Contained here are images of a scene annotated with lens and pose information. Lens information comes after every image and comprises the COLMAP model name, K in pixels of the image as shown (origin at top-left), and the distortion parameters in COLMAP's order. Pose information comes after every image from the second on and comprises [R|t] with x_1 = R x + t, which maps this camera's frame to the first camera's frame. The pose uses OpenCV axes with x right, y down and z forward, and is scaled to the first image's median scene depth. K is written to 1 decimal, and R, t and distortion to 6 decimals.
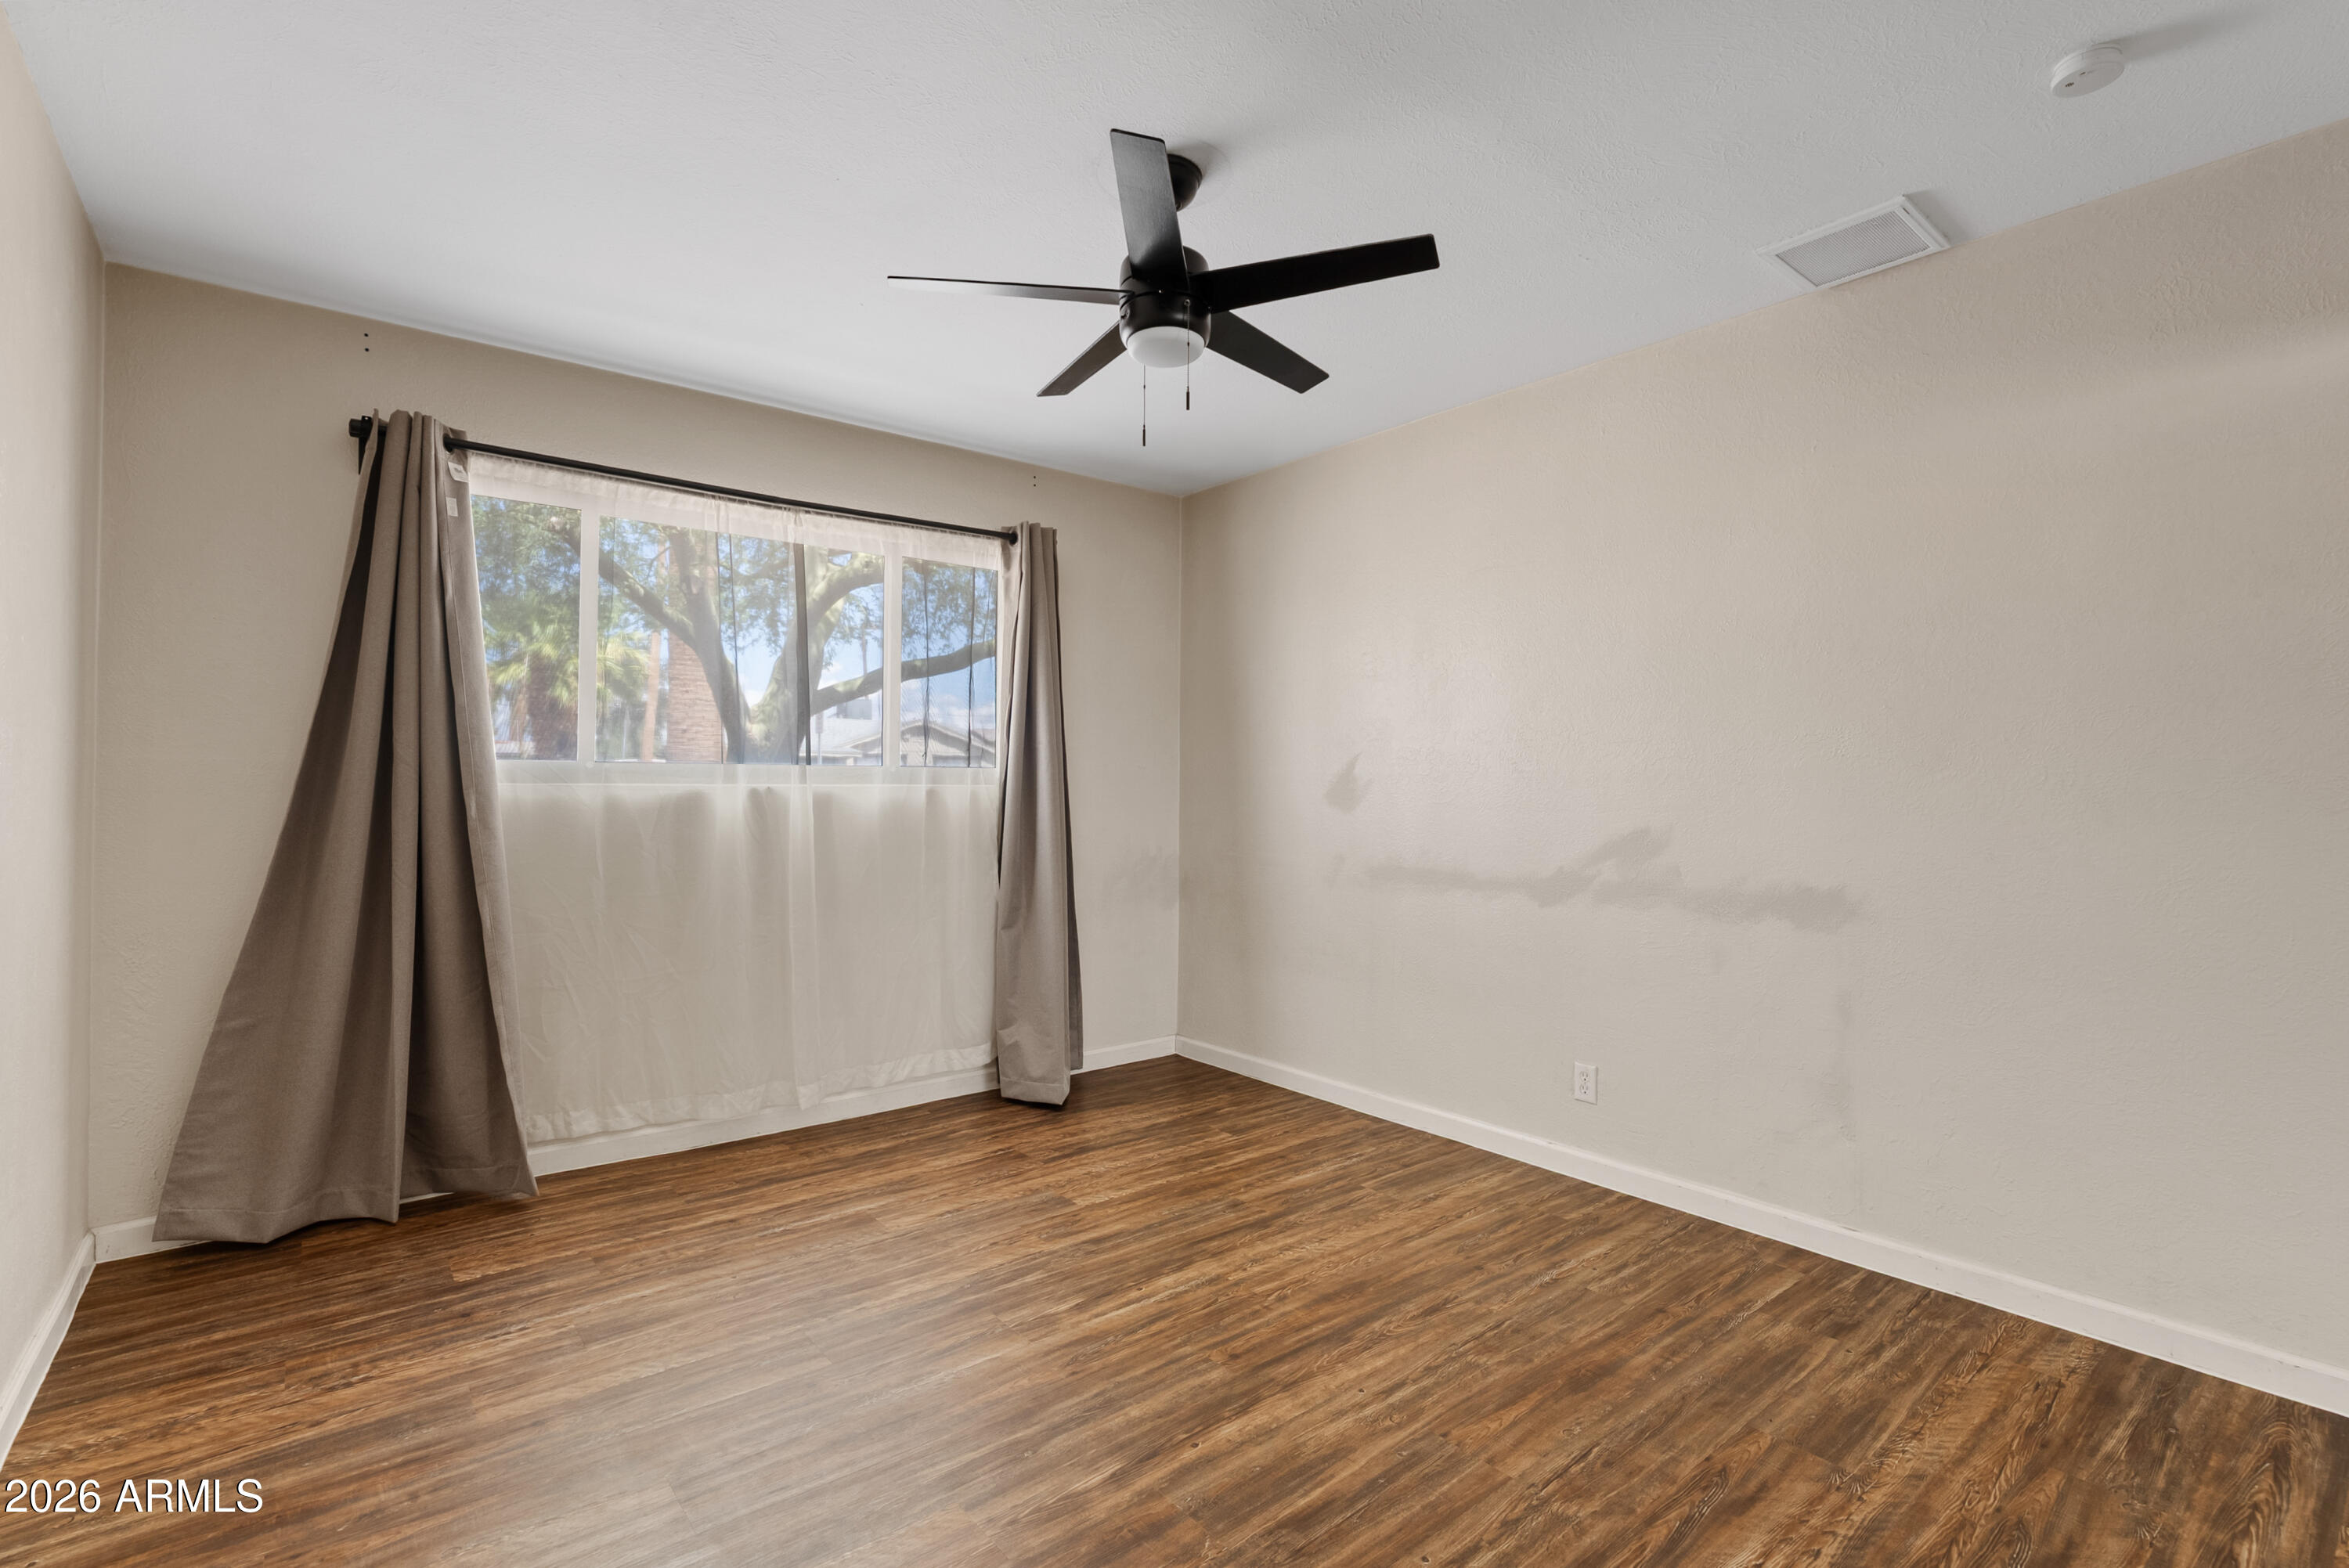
lens RADIAL K [[1081.3, 0, 1183.8], [0, 1081.3, 790.3], [0, 0, 1]] dist [-0.002601, 0.001136]
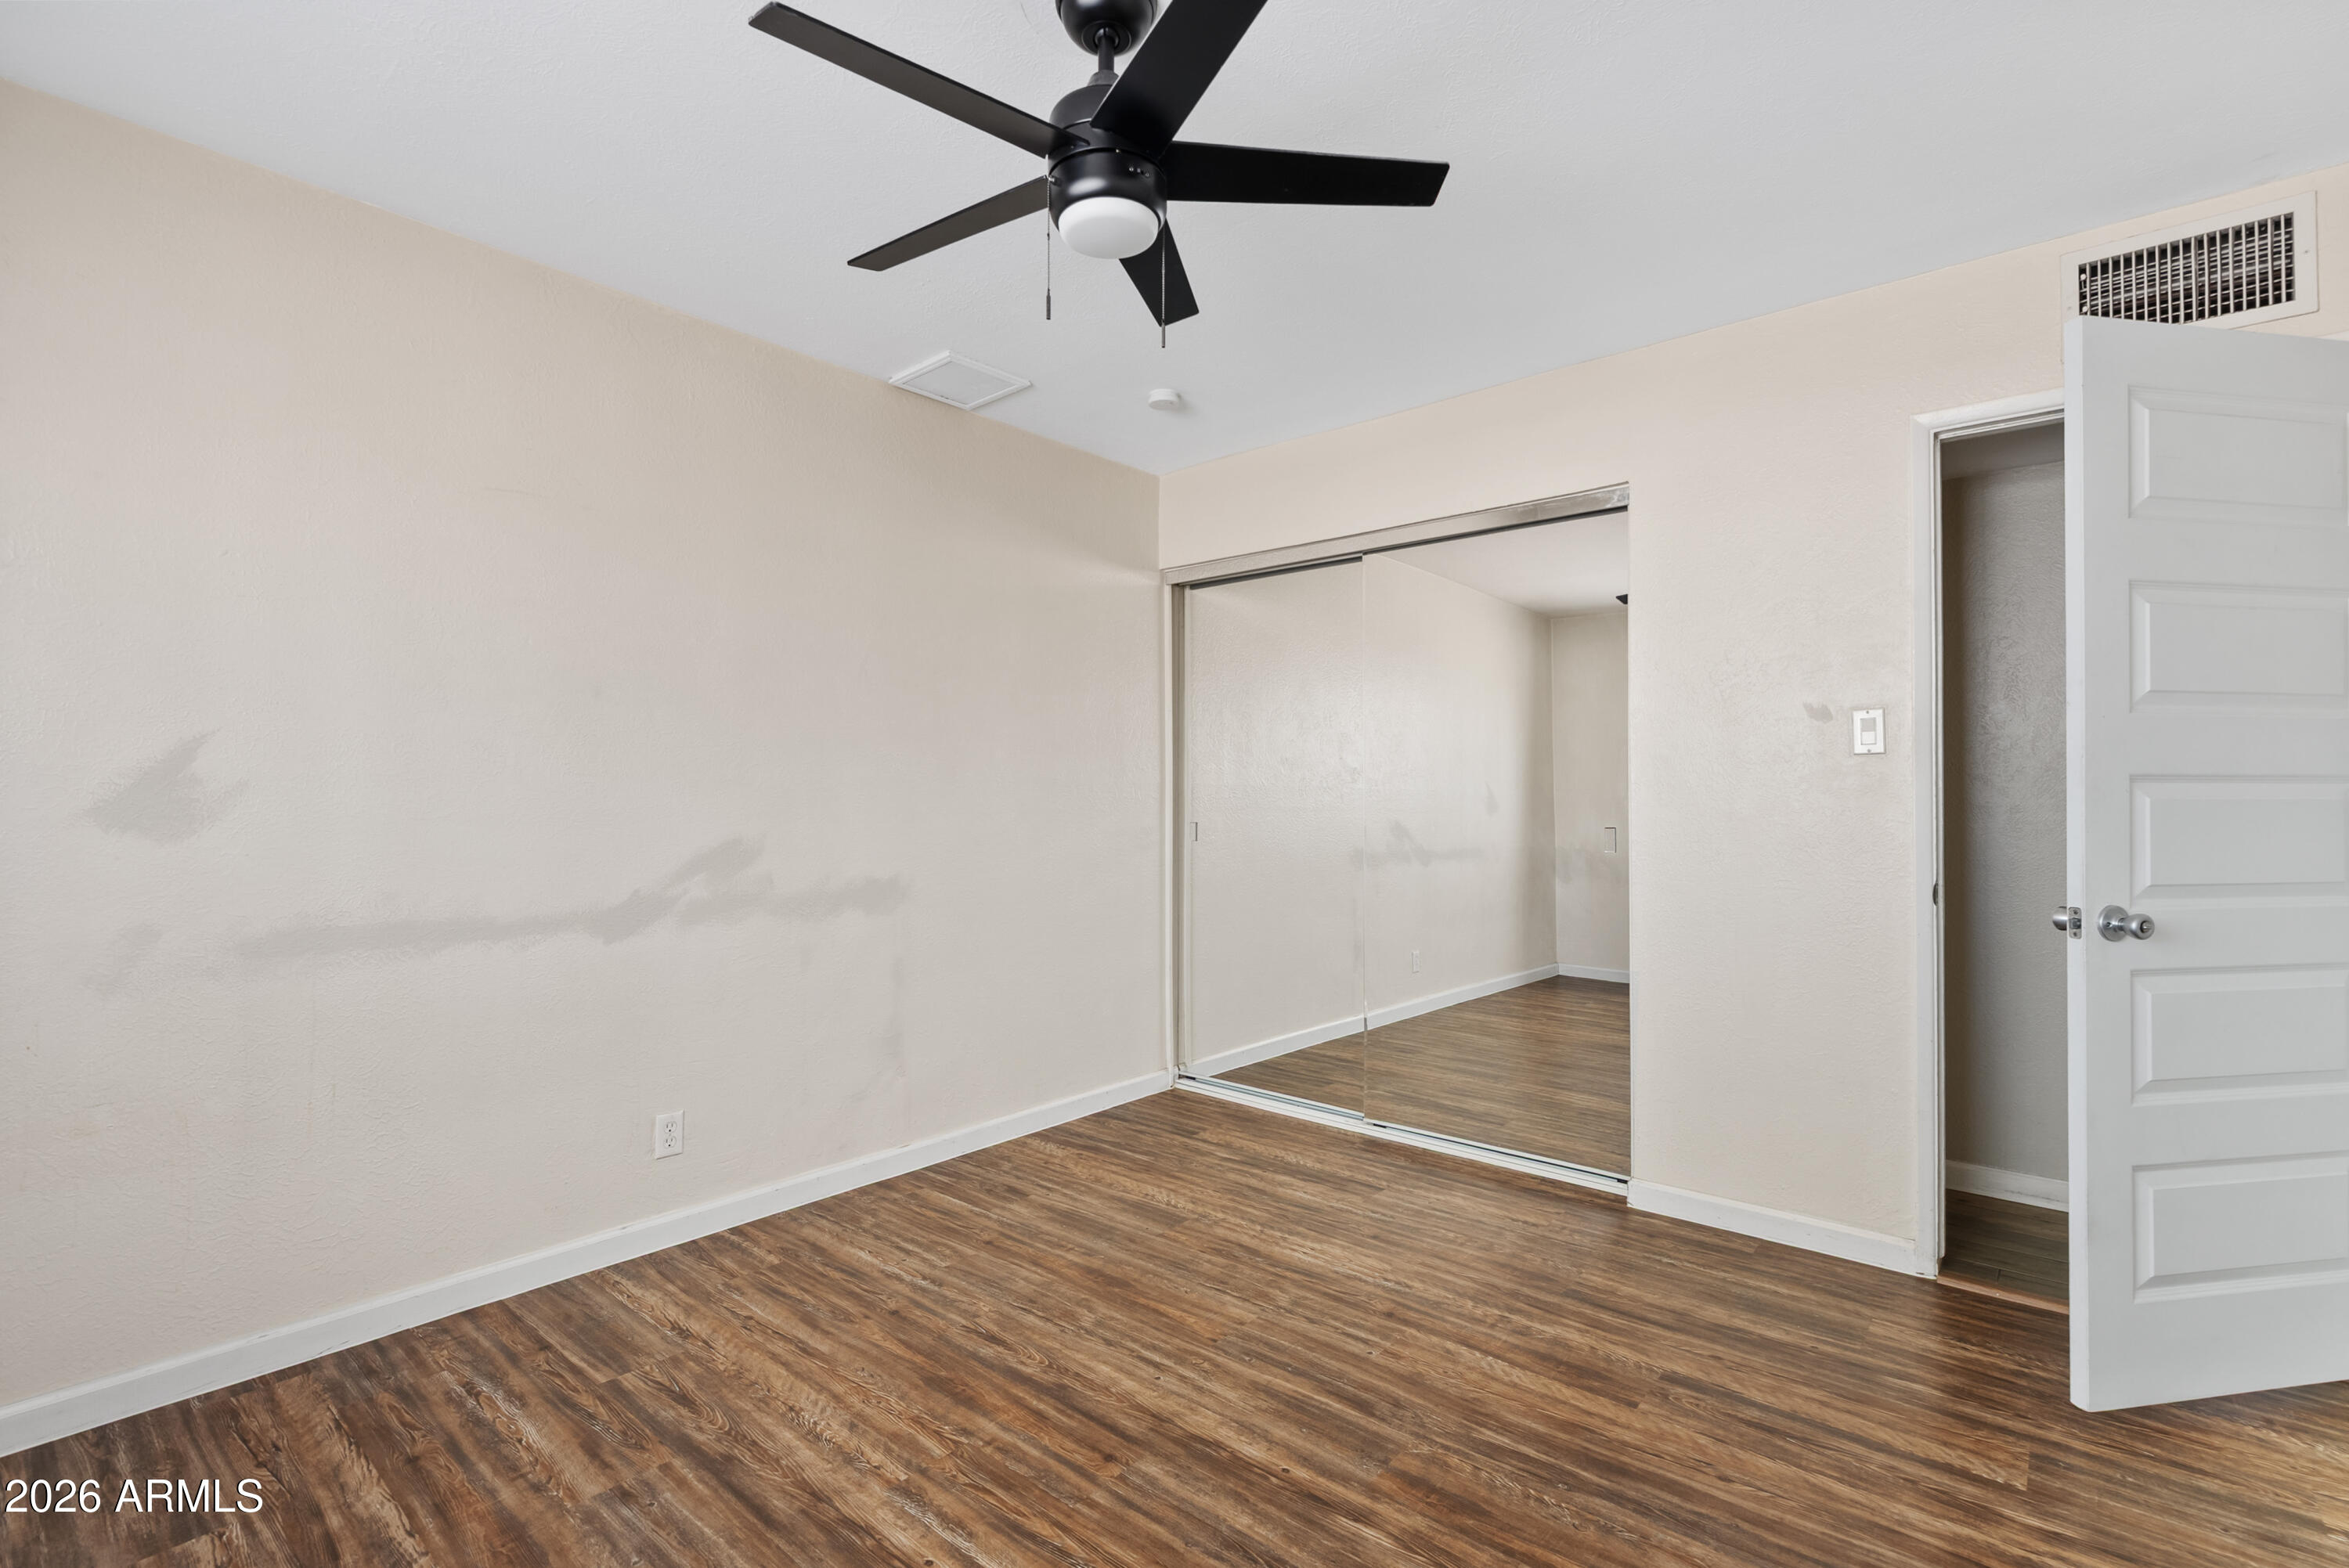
lens RADIAL K [[1061.5, 0, 1171.8], [0, 1061.5, 799.6], [0, 0, 1]] dist [-0.011672, 0.004952]
pose [[-0.171099, -0.005862, 0.985236, -0.651727], [0.002358, 0.999977, 0.006359, -0.004577], [-0.985251, 0.003411, -0.171081, 0.904021]]
